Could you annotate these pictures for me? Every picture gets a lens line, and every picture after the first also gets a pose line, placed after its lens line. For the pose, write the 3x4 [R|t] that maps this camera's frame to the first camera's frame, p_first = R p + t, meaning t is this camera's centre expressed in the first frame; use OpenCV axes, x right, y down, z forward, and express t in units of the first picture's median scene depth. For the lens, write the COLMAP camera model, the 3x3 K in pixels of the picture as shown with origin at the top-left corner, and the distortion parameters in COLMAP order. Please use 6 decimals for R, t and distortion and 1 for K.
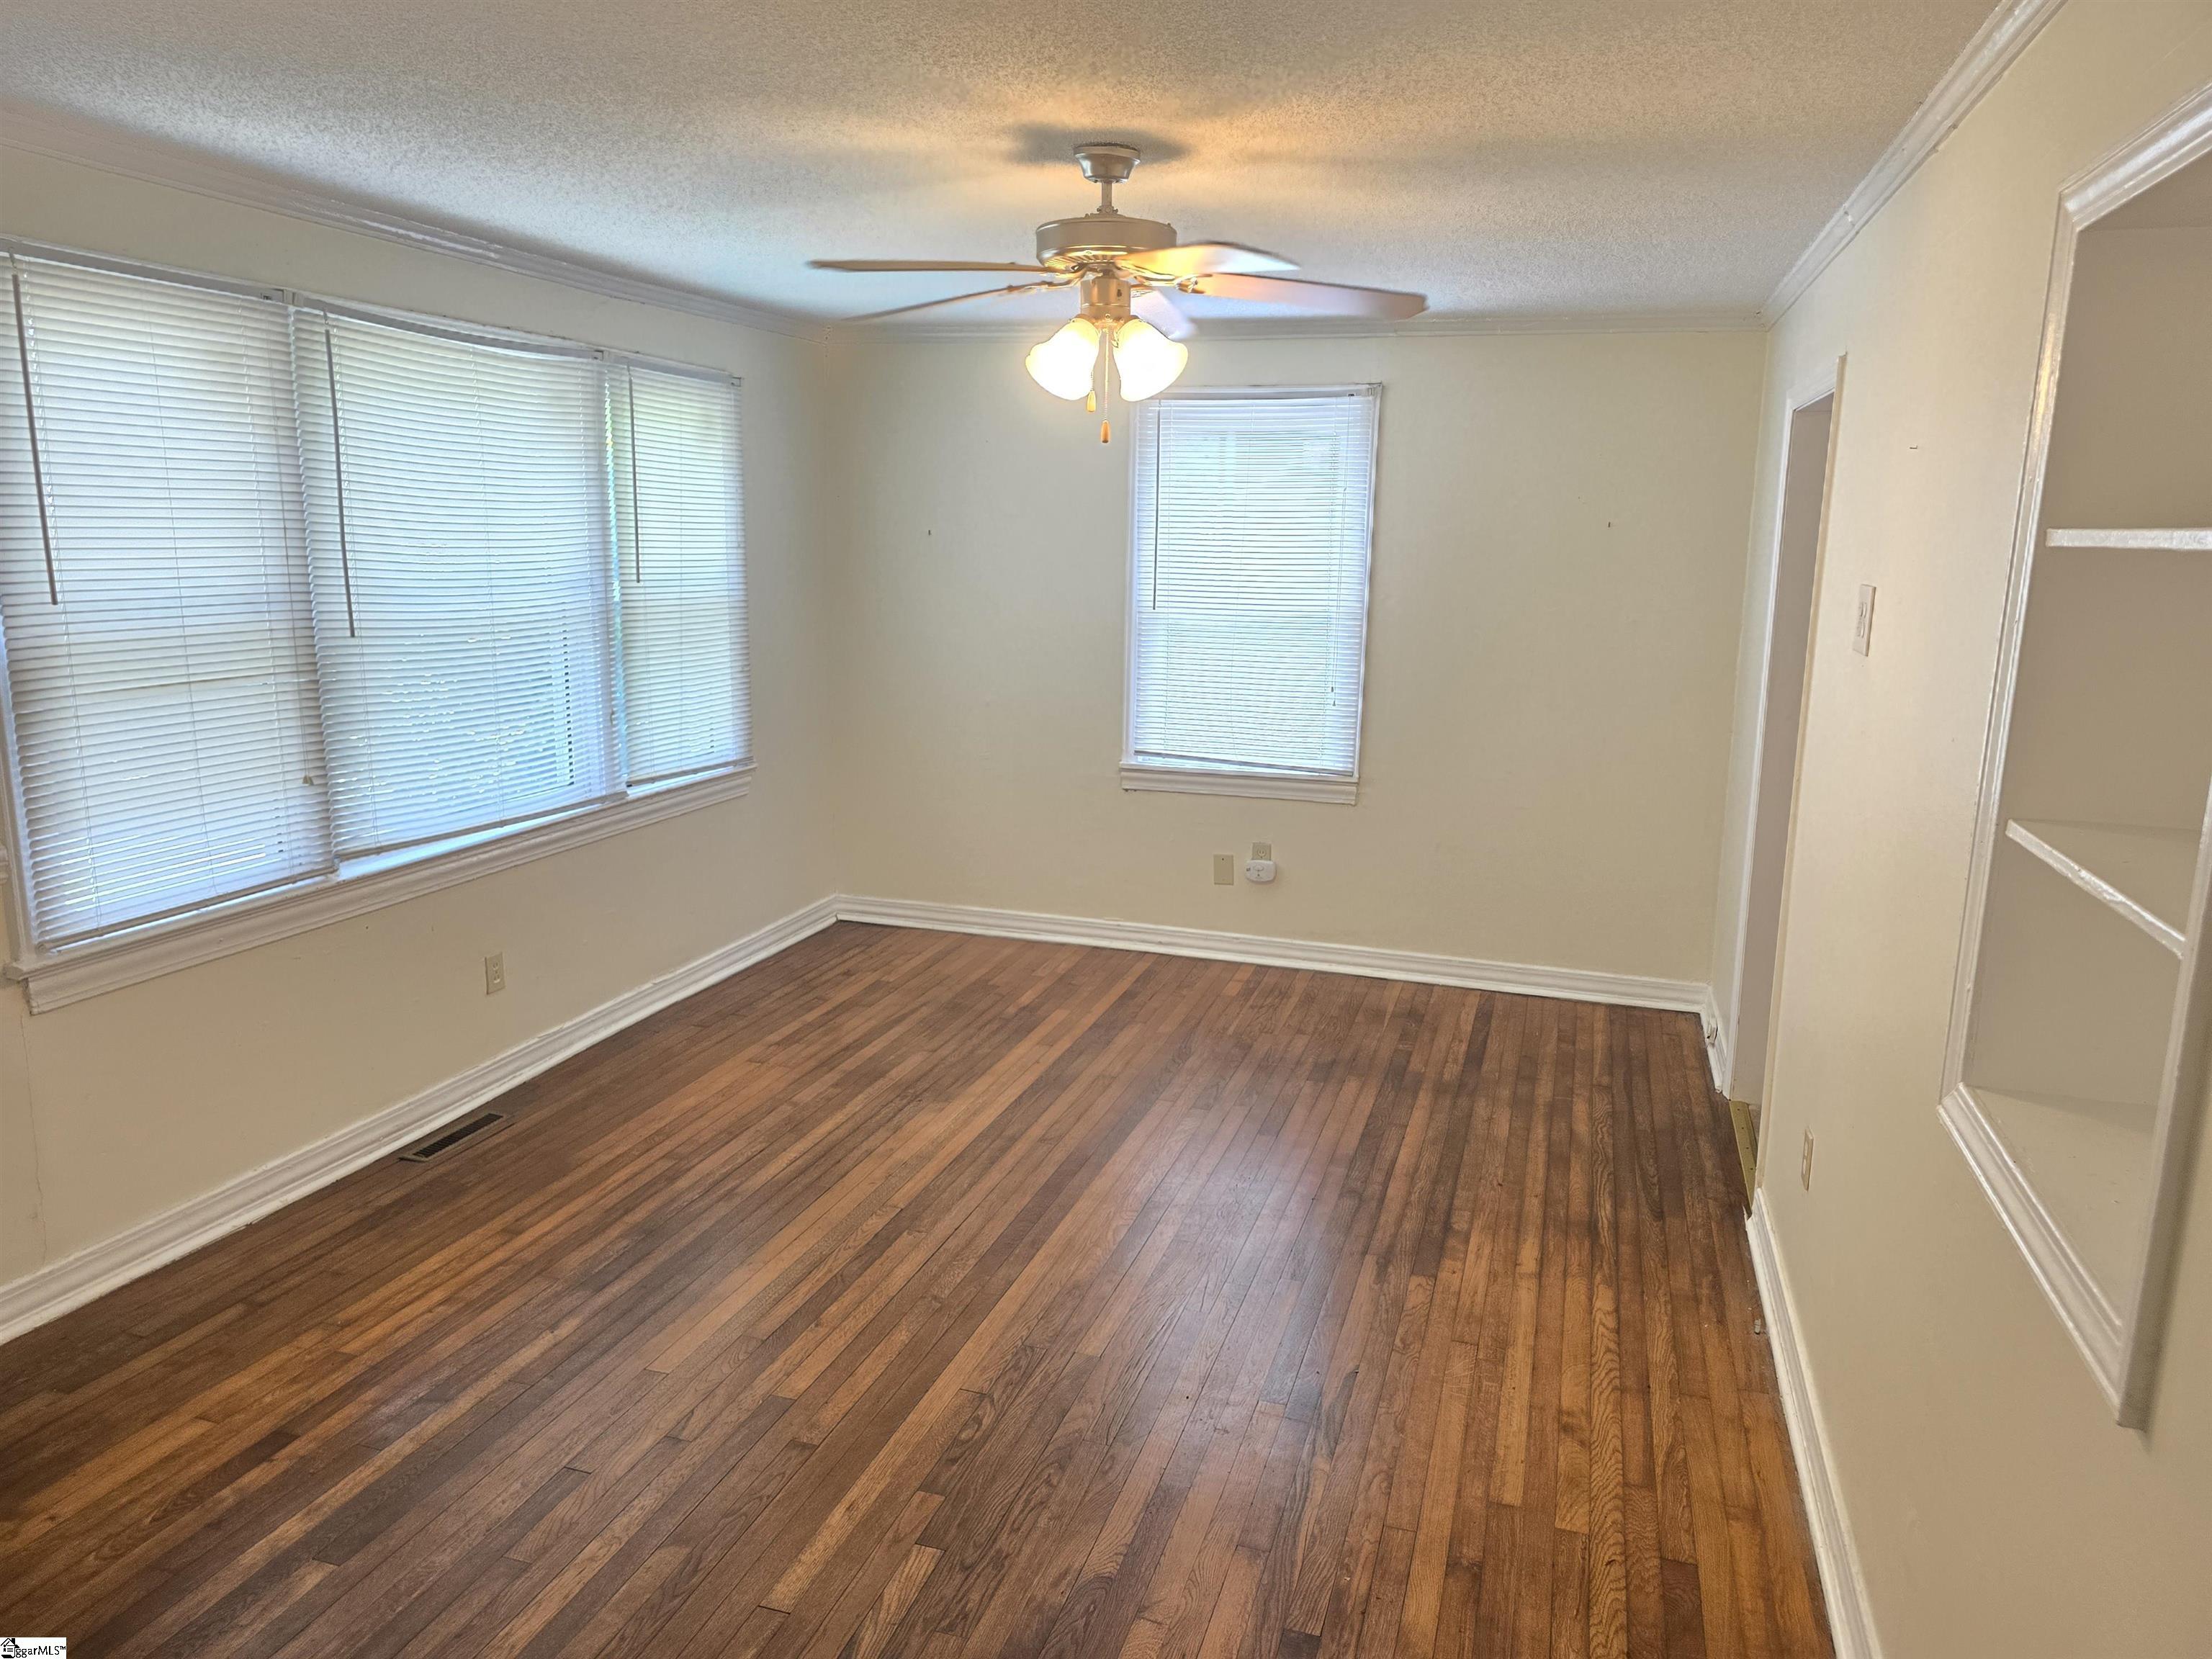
lens RADIAL K [[1509.2, 0, 1109.5], [0, 1509.2, 833.9], [0, 0, 1]] dist [0.038538, -0.010394]
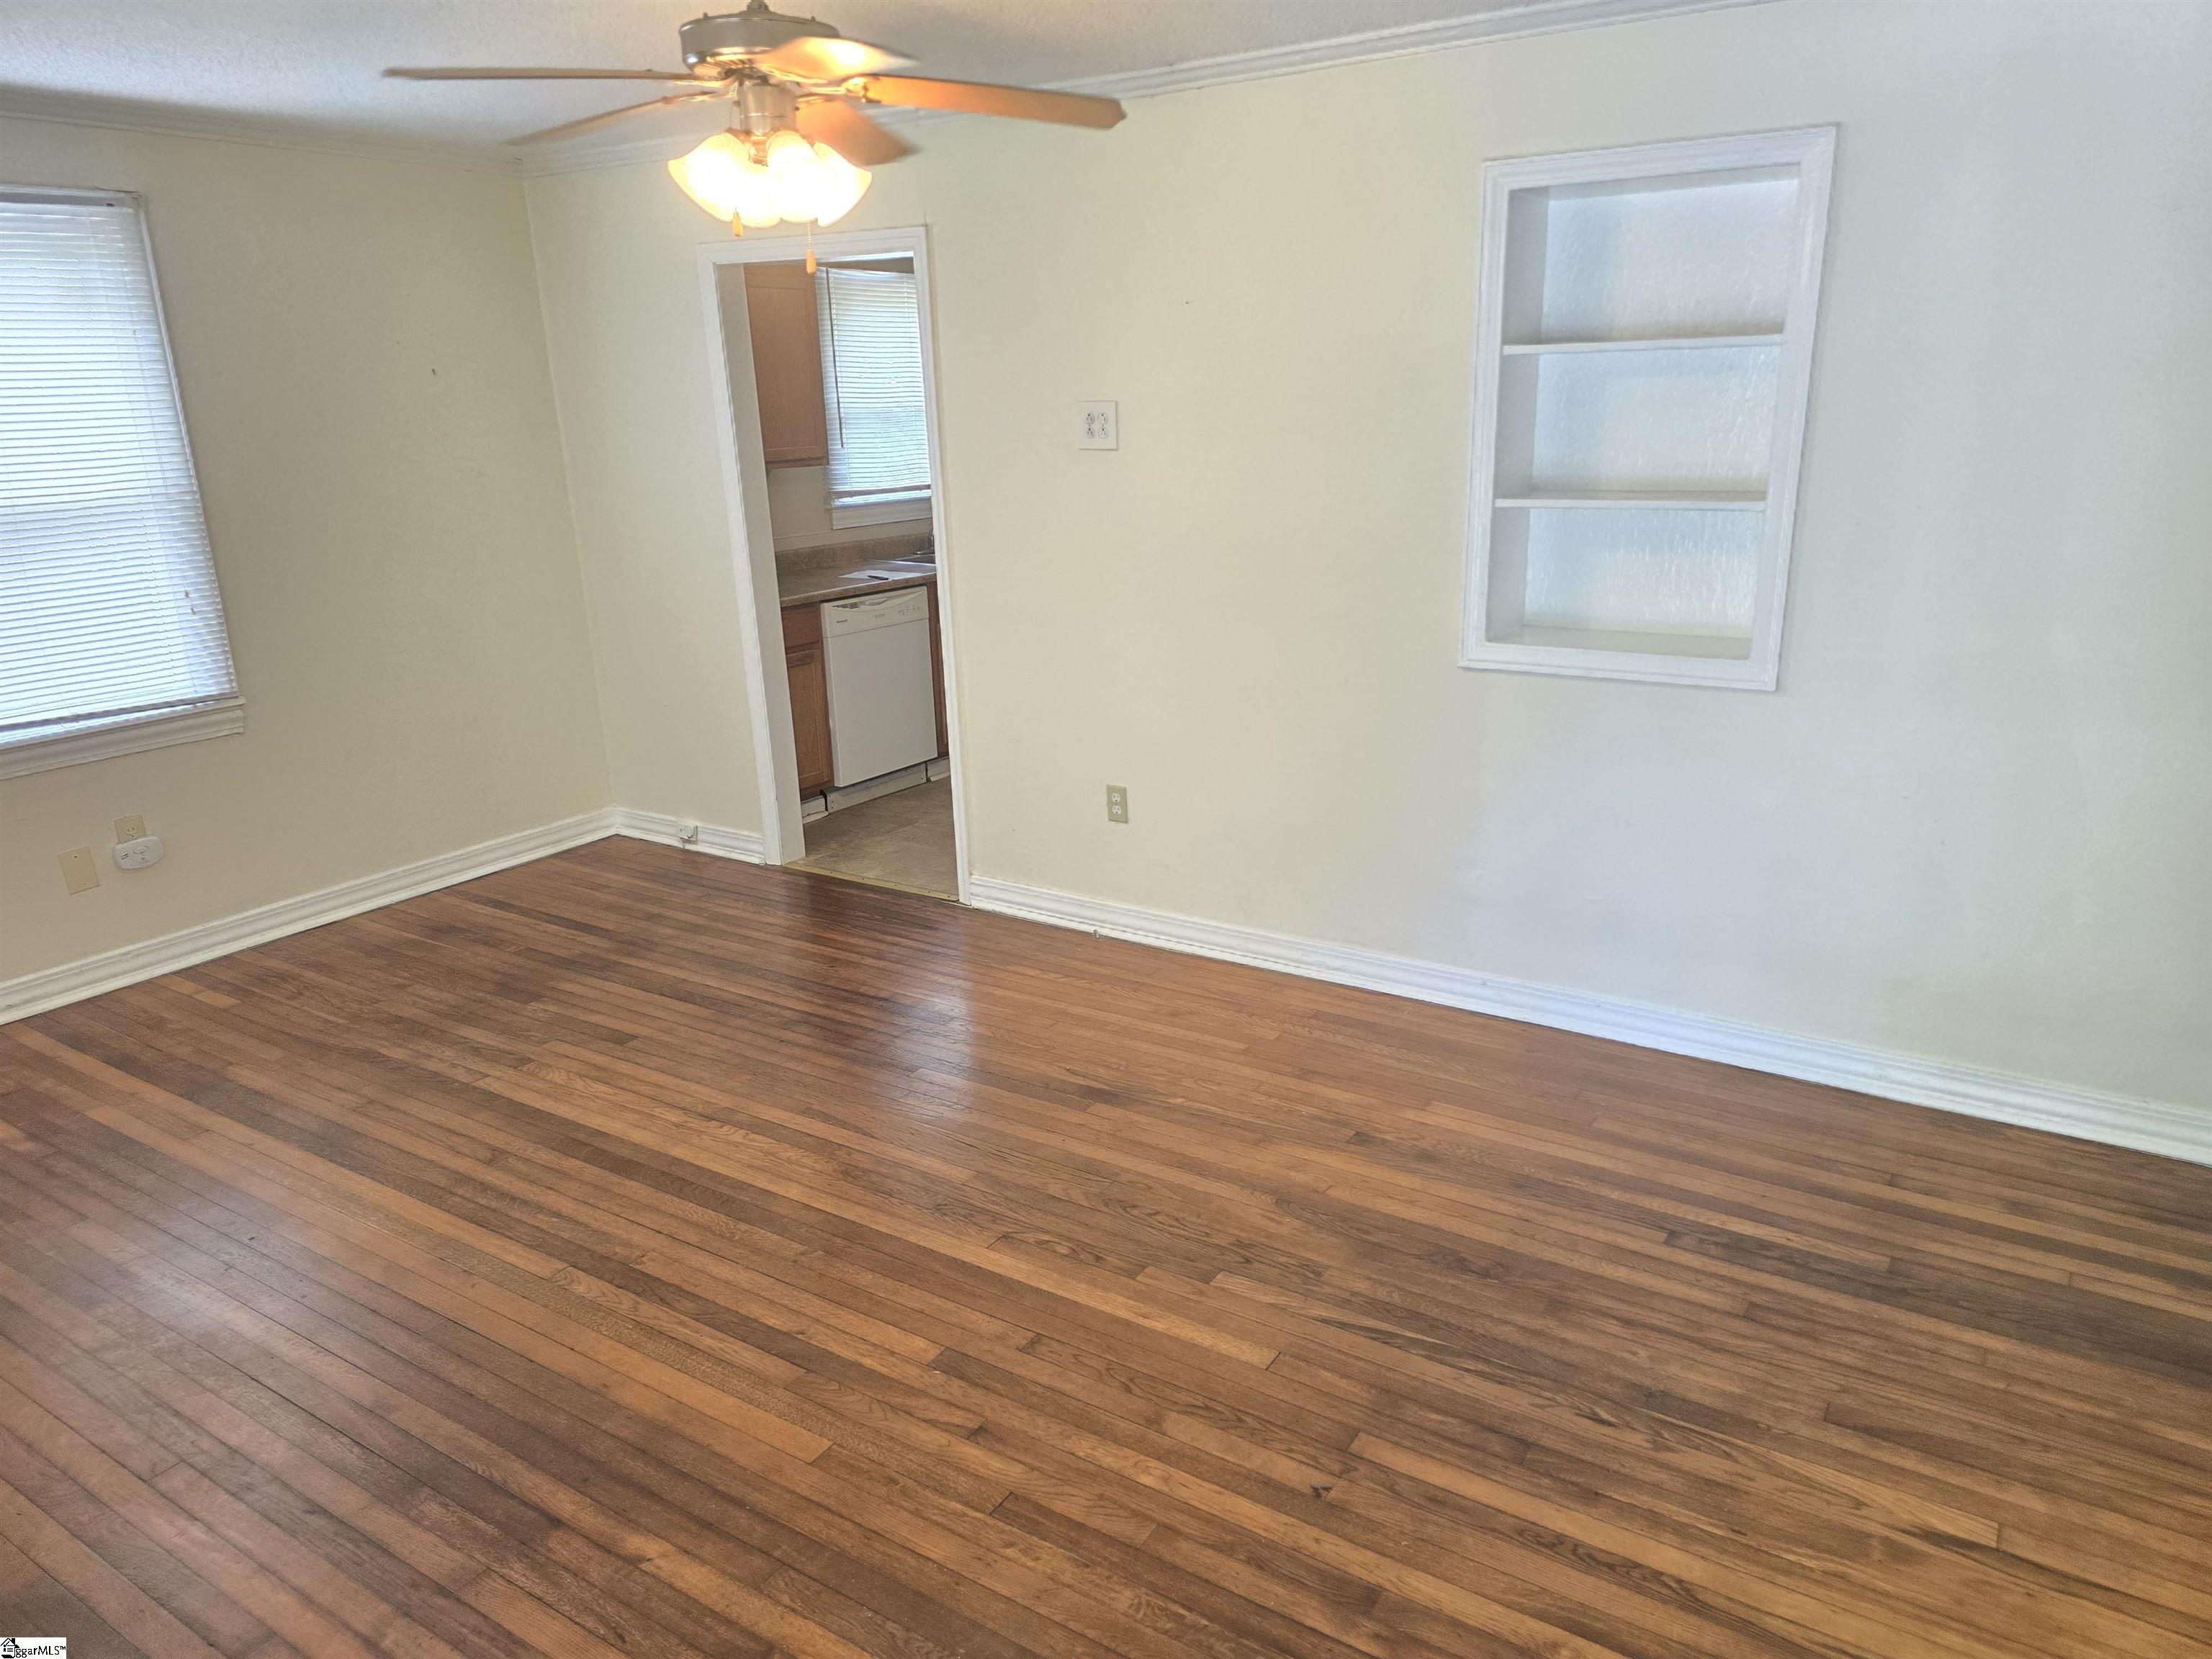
lens RADIAL K [[1509.2, 0, 1115.2], [0, 1509.2, 828.4], [0, 0, 1]] dist [0.038538, -0.010394]
pose [[0.258629, -0.302836, 0.917279, -0.592153], [0.226650, 0.942103, 0.247127, -0.084751], [-0.939010, 0.143987, 0.312293, 0.358589]]
